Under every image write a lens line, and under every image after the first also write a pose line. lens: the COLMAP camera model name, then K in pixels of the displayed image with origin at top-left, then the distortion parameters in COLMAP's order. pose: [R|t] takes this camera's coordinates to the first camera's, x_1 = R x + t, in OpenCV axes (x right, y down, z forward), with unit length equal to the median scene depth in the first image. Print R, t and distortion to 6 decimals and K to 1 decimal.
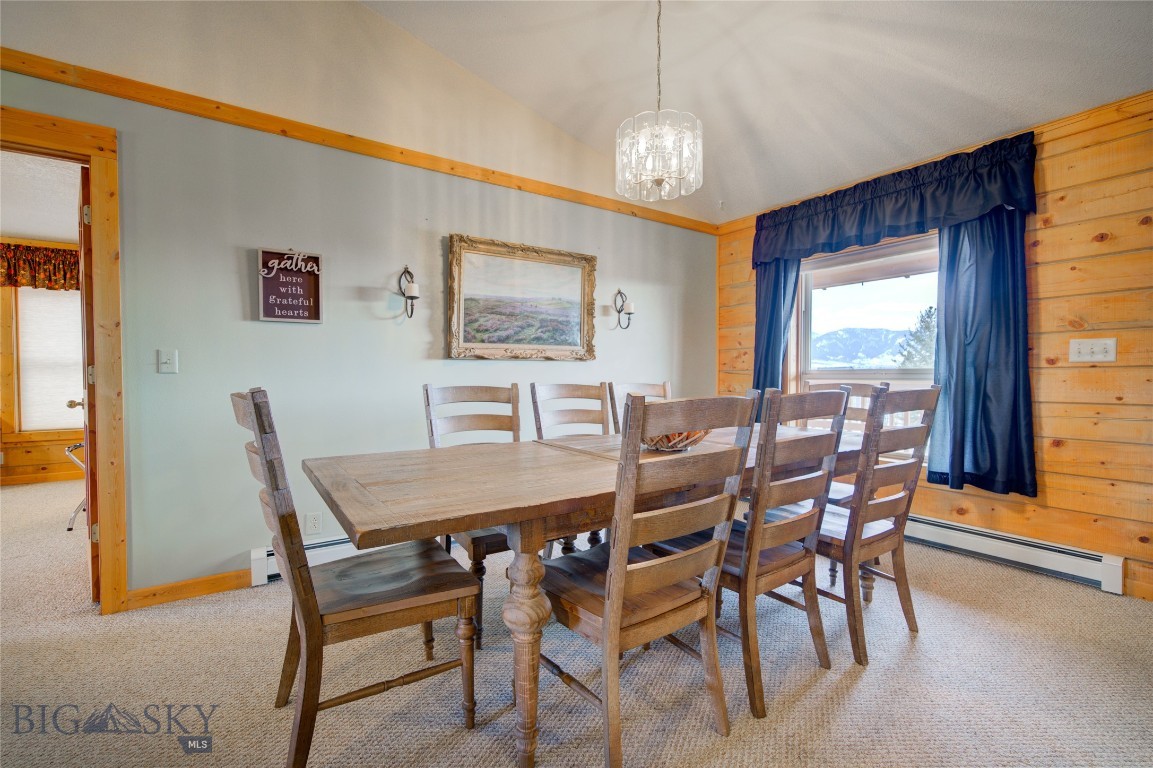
lens RADIAL K [[500.8, 0, 575.5], [0, 500.8, 382.9], [0, 0, 1]] dist [-0.007508, 0.003588]
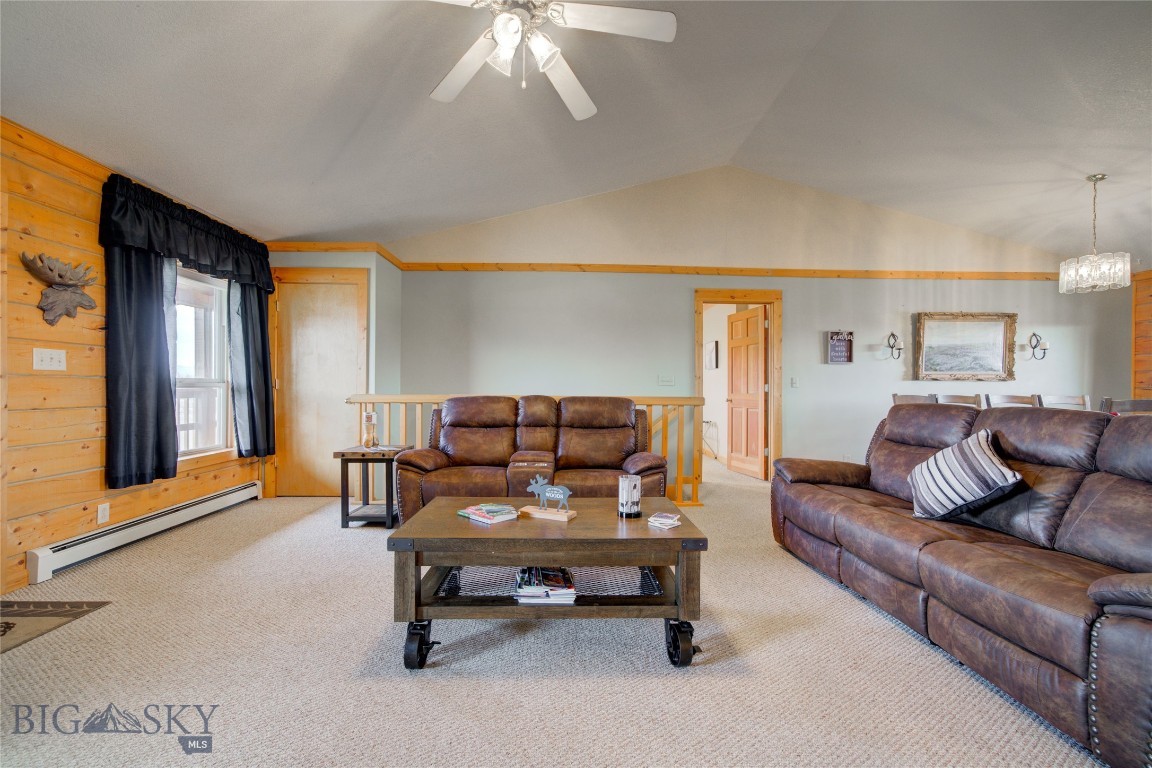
lens RADIAL K [[470.4, 0, 571.6], [0, 470.4, 386.1], [0, 0, 1]] dist [0.008226, 0.001308]
pose [[0.845760, 0.005557, -0.533535, -0.393004], [-0.019172, 0.999617, -0.019980, 0.030641], [0.533220, 0.027127, 0.845542, -1.112354]]
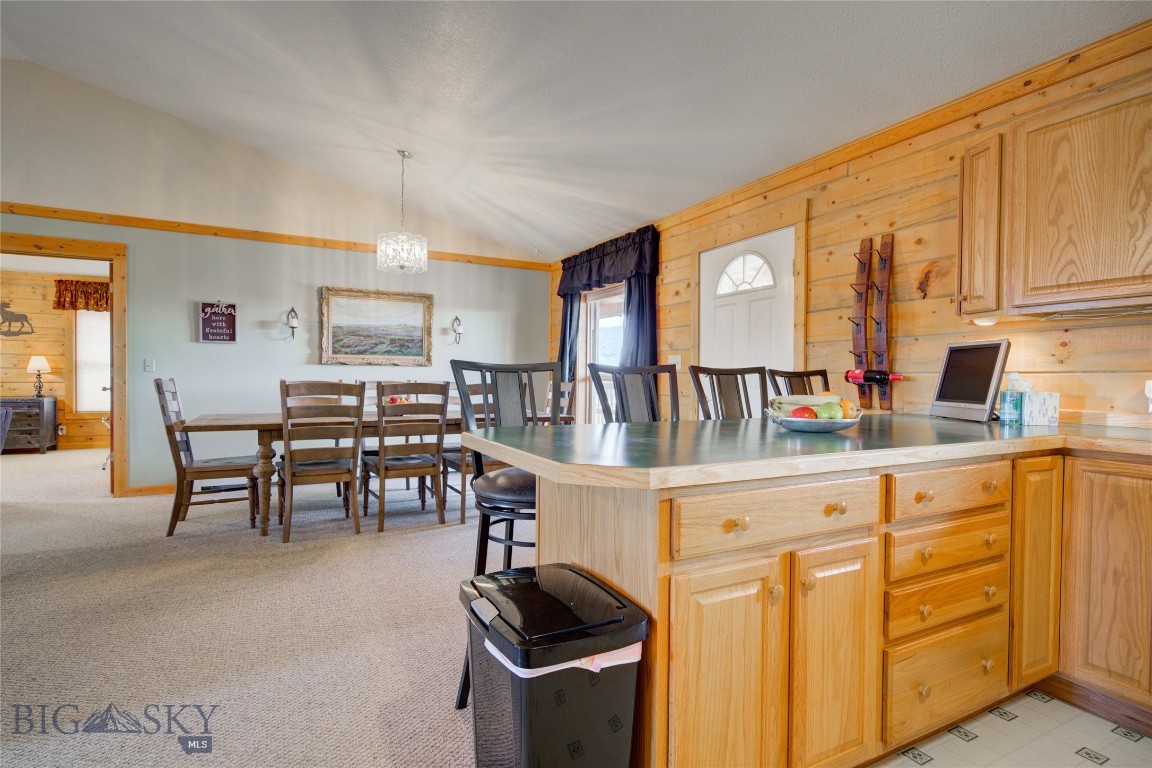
lens RADIAL K [[573.1, 0, 577.4], [0, 573.1, 386.6], [0, 0, 1]] dist [0.002286, -0.003067]
pose [[0.992891, 0.011900, -0.118429, 0.761813], [-0.012764, 0.999897, -0.006538, 0.022384], [0.118340, 0.008003, 0.992941, -0.695415]]
